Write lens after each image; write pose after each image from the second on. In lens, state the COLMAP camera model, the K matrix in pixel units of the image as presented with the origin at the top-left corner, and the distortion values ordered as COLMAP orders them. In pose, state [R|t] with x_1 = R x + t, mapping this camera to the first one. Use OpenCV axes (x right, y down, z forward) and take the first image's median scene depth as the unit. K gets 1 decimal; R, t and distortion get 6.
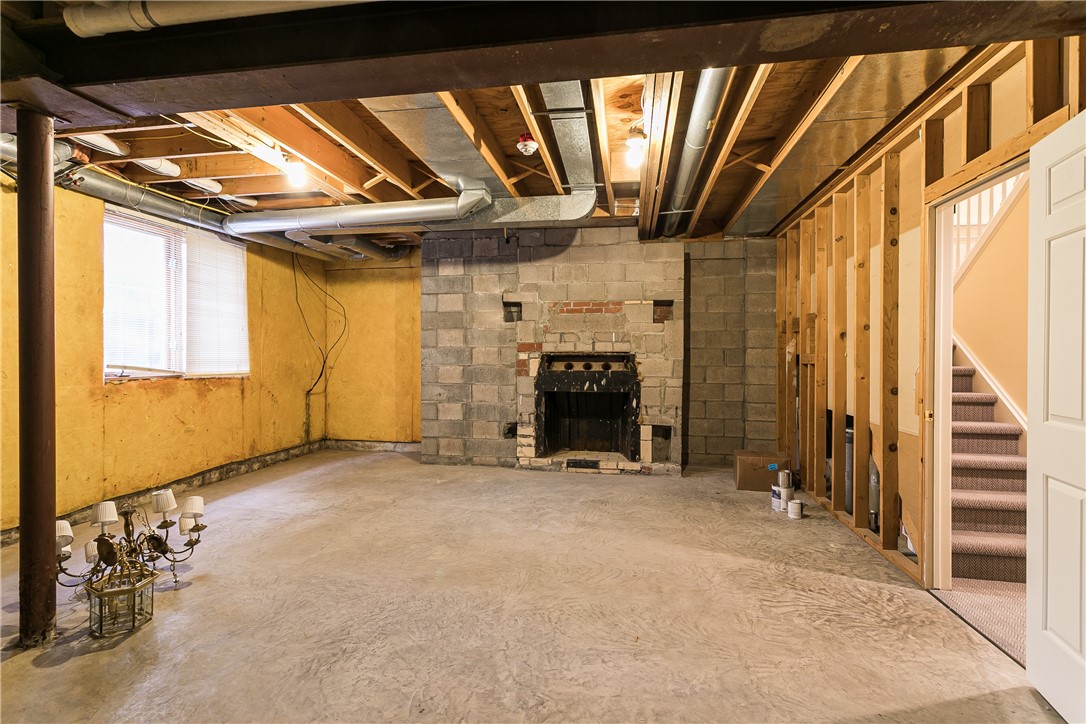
lens RADIAL K [[513.0, 0, 538.9], [0, 513.0, 358.3], [0, 0, 1]] dist [0.000529, 0.001921]
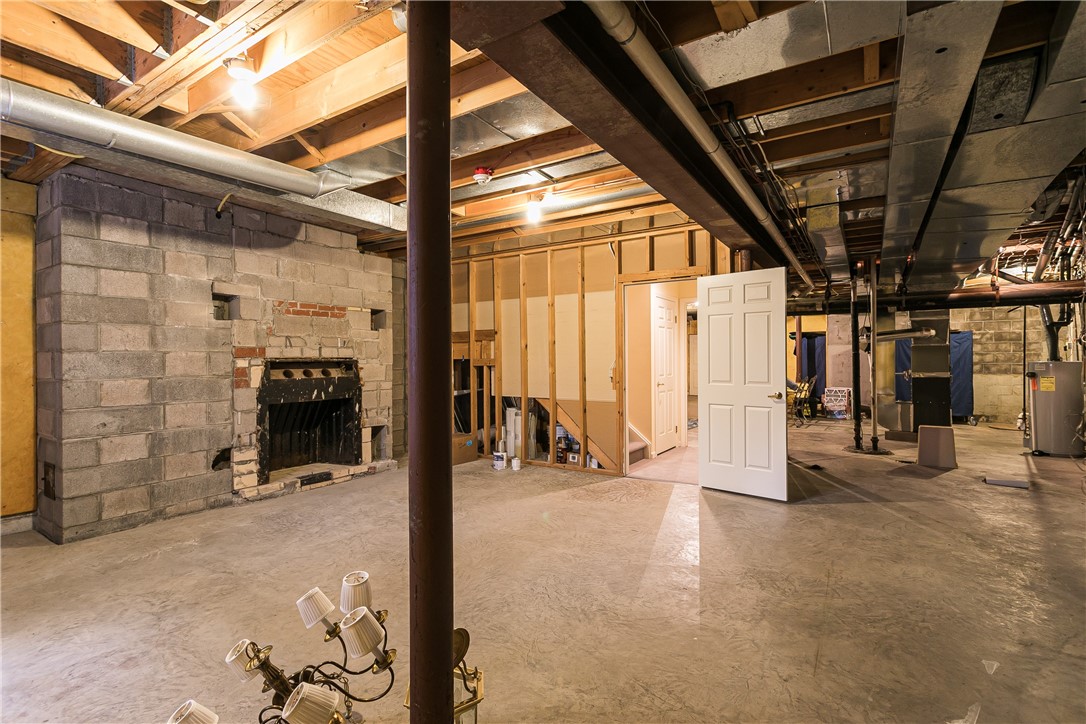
lens RADIAL K [[513.0, 0, 538.8], [0, 513.0, 360.0], [0, 0, 1]] dist [0.000529, 0.001921]
pose [[0.388176, -0.007395, 0.921555, -0.600294], [0.011732, 0.999926, 0.003082, -0.006696], [-0.921510, 0.009616, 0.388234, 0.260512]]
